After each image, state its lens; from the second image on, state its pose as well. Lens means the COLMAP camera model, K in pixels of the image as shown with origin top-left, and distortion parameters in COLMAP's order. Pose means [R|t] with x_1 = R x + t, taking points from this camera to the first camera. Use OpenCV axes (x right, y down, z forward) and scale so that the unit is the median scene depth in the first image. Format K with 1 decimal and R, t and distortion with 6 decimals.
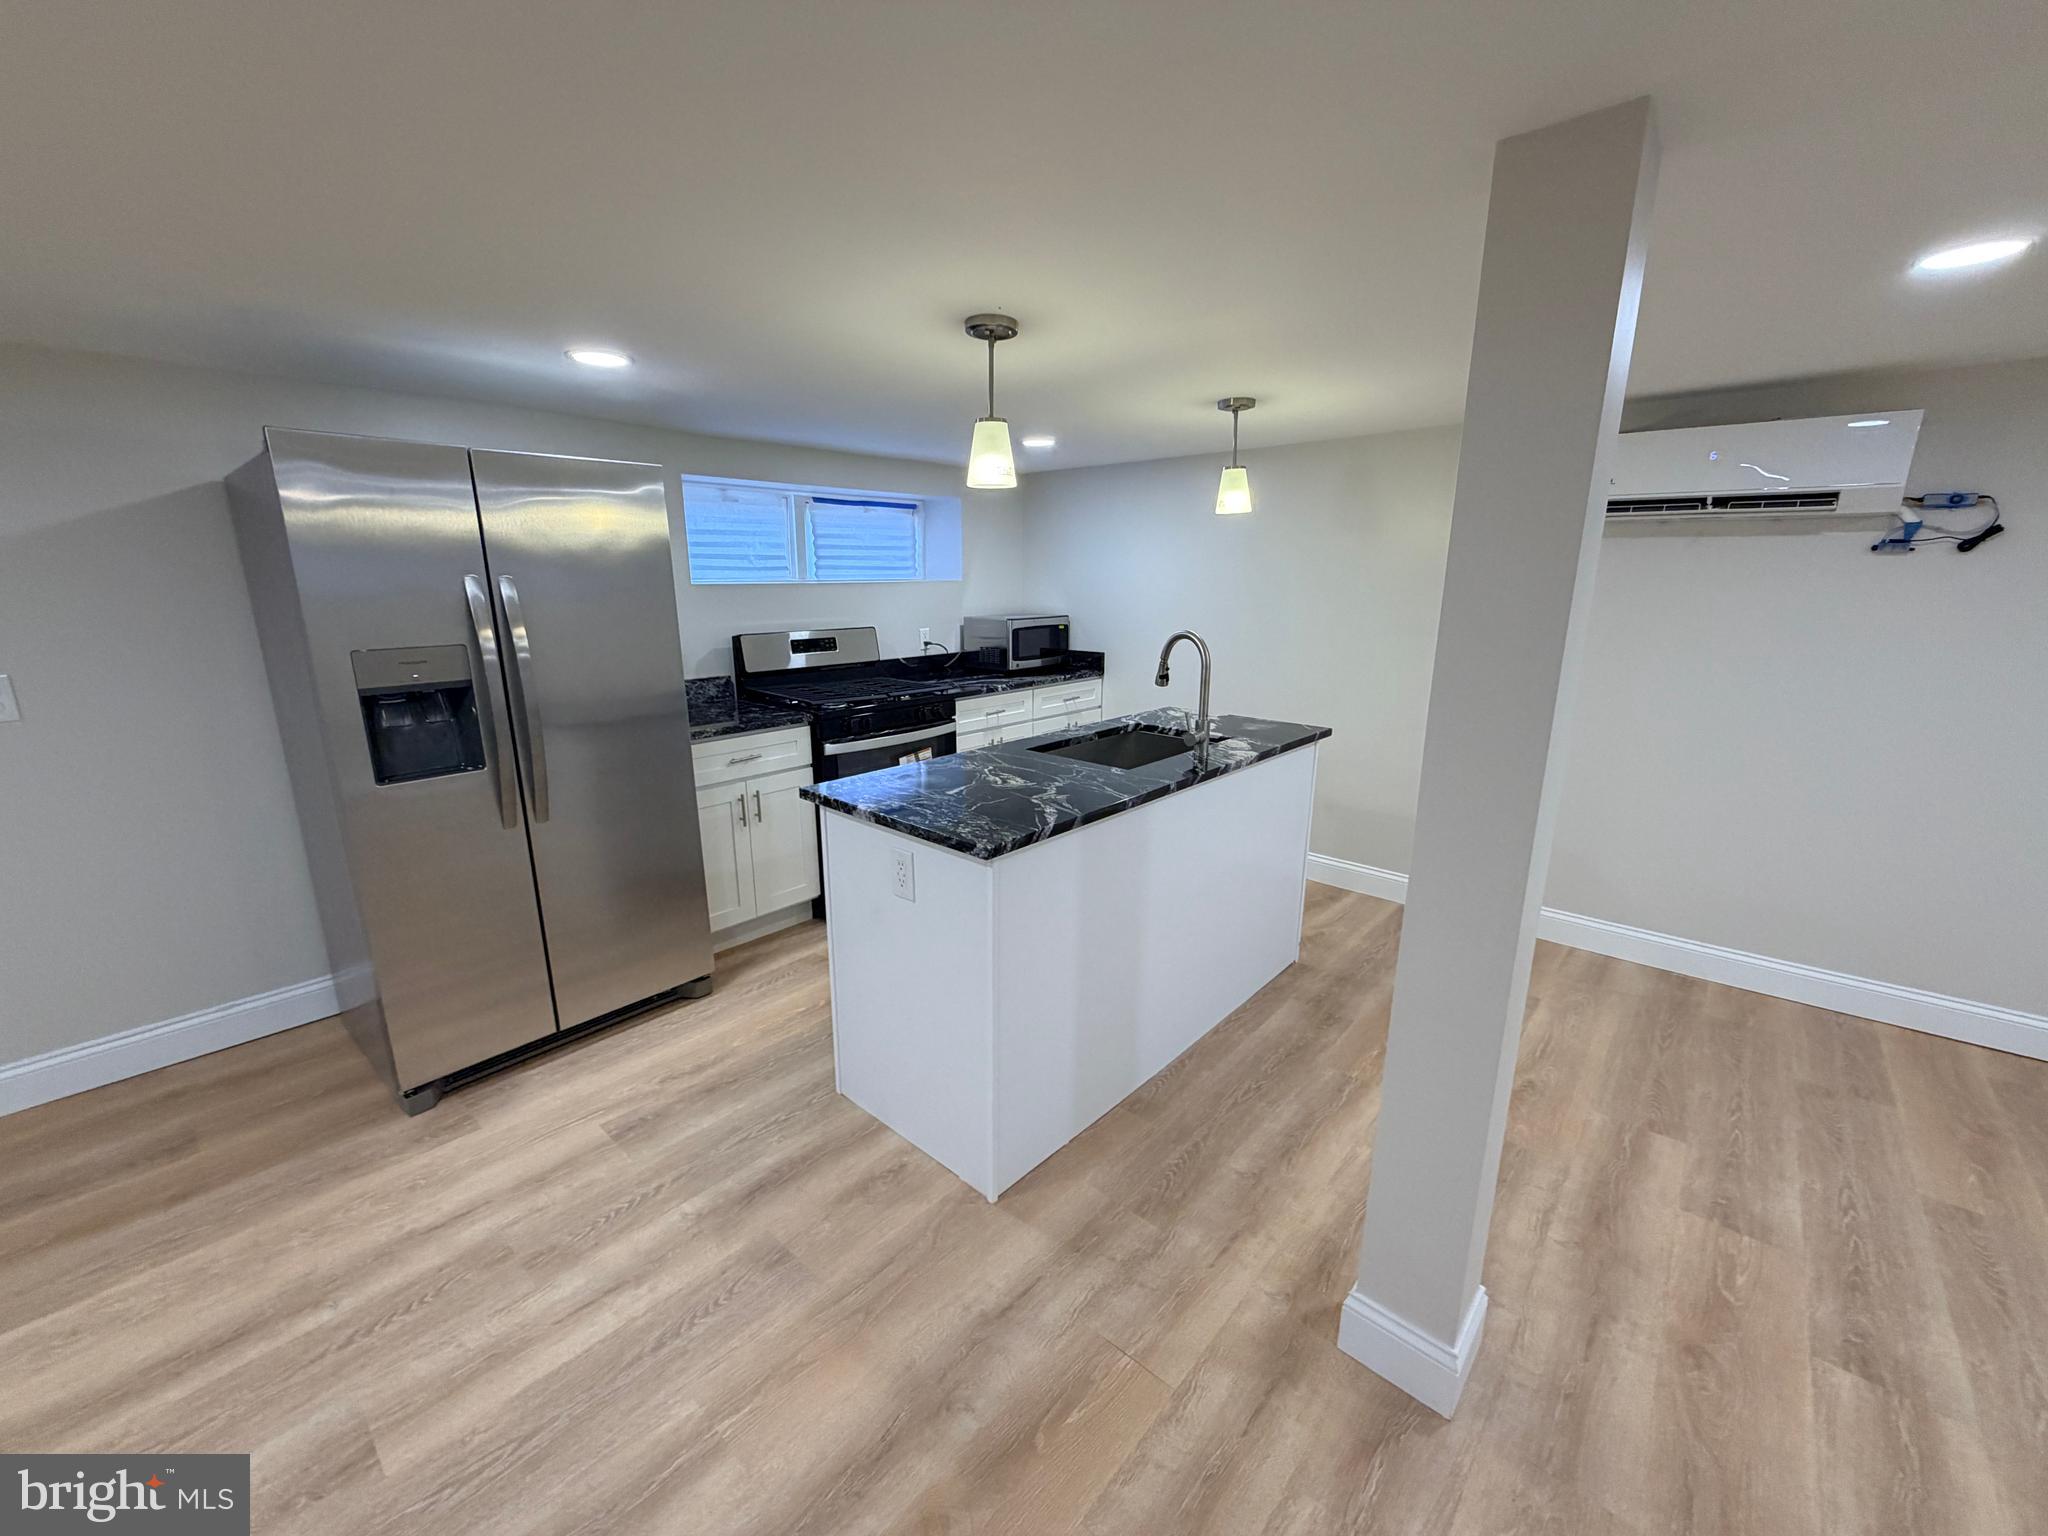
lens RADIAL K [[815.1, 0, 1018.3], [0, 815.1, 768.5], [0, 0, 1]] dist [0.000659, -0.000165]
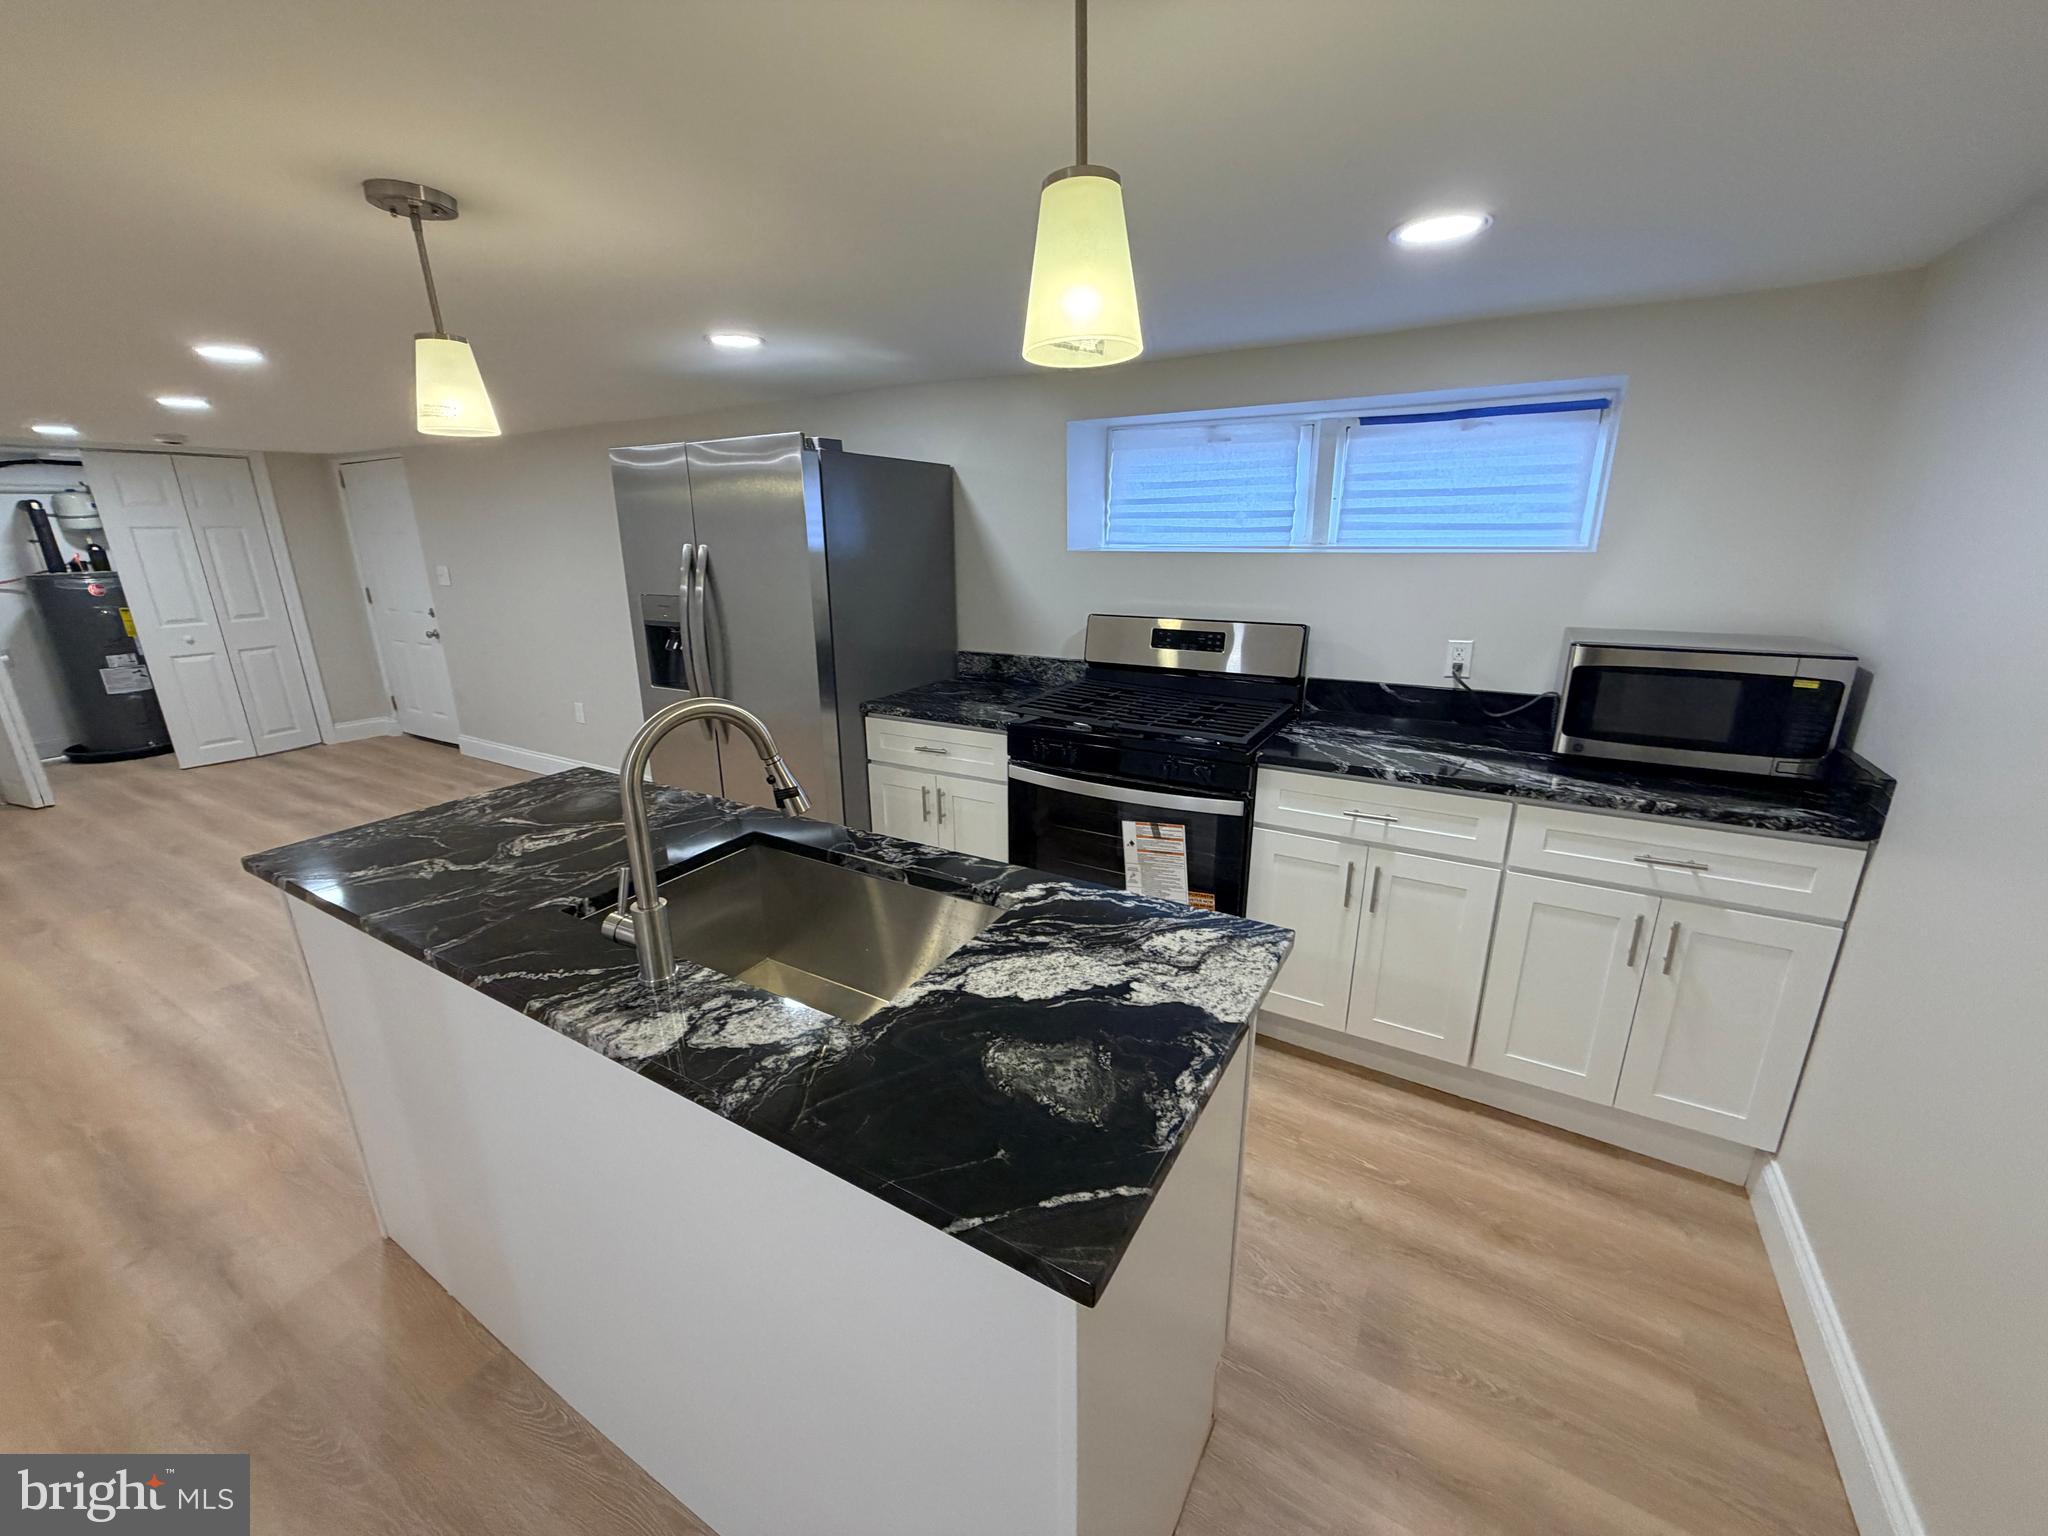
lens RADIAL K [[813.4, 0, 1015.1], [0, 813.4, 769.2], [0, 0, 1]] dist [0.001256, 0.000232]
pose [[0.196726, 0.279384, -0.939810, 0.535583], [-0.219874, 0.946699, 0.235407, -0.224881], [0.955486, 0.160329, 0.247670, 0.875081]]
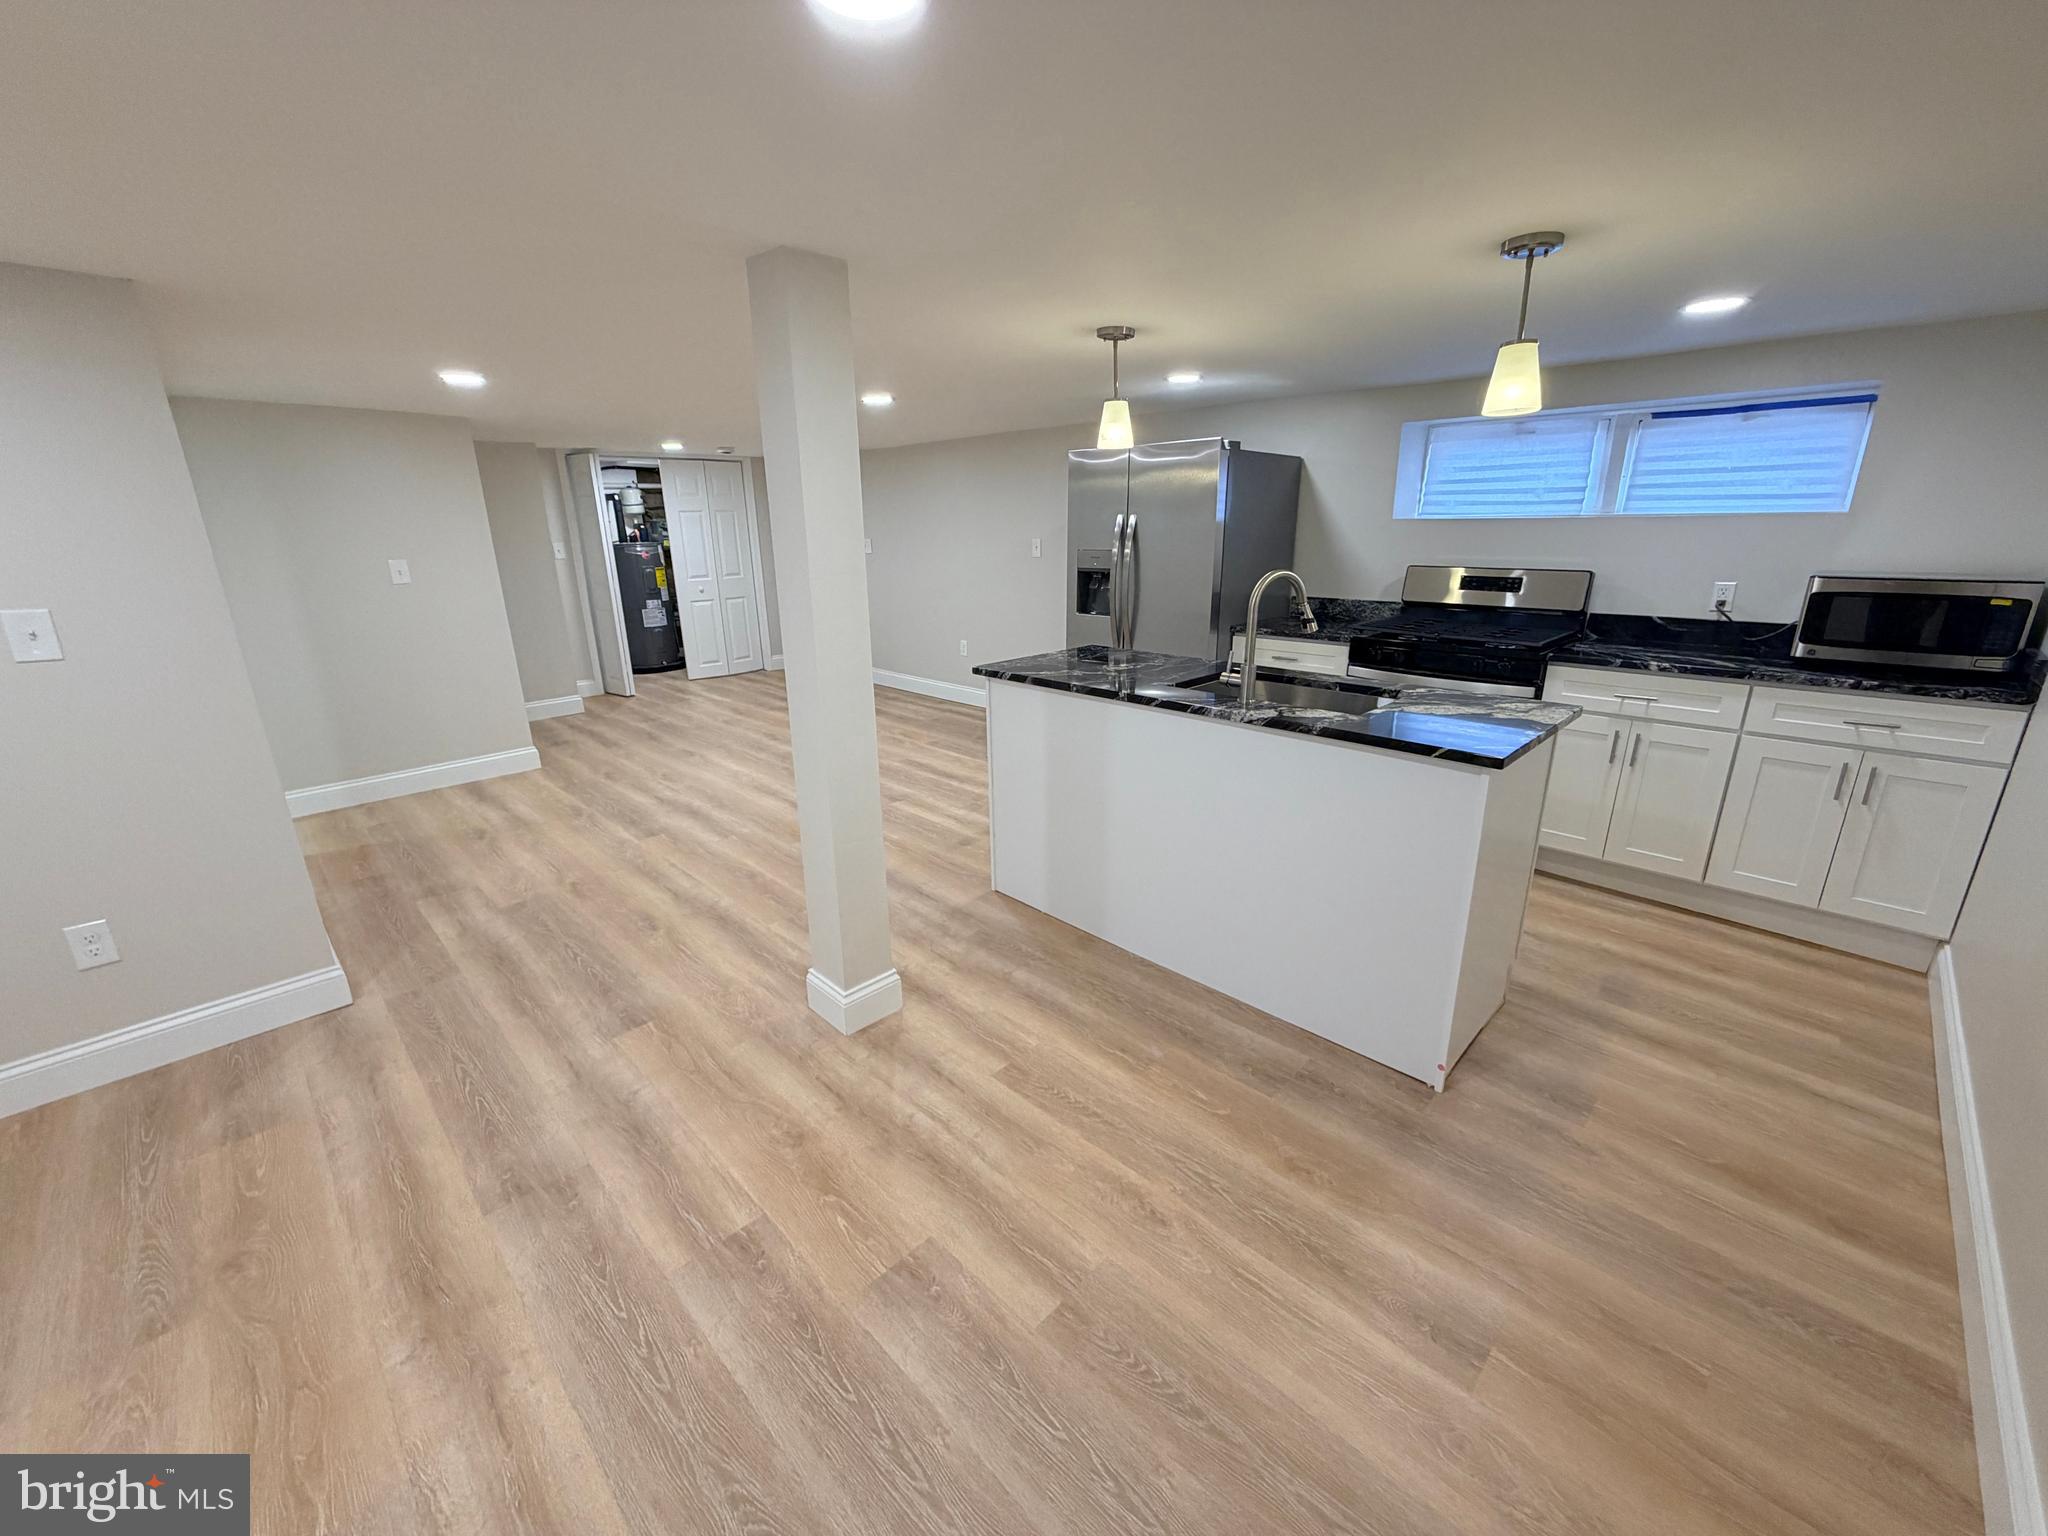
lens RADIAL K [[815.1, 0, 1018.3], [0, 815.1, 768.5], [0, 0, 1]] dist [0.000659, -0.000165]
pose [[-0.055137, 0.292557, -0.954657, 0.965985], [-0.221032, 0.928814, 0.297404, -0.140052], [0.973707, 0.227407, 0.013452, 0.618907]]
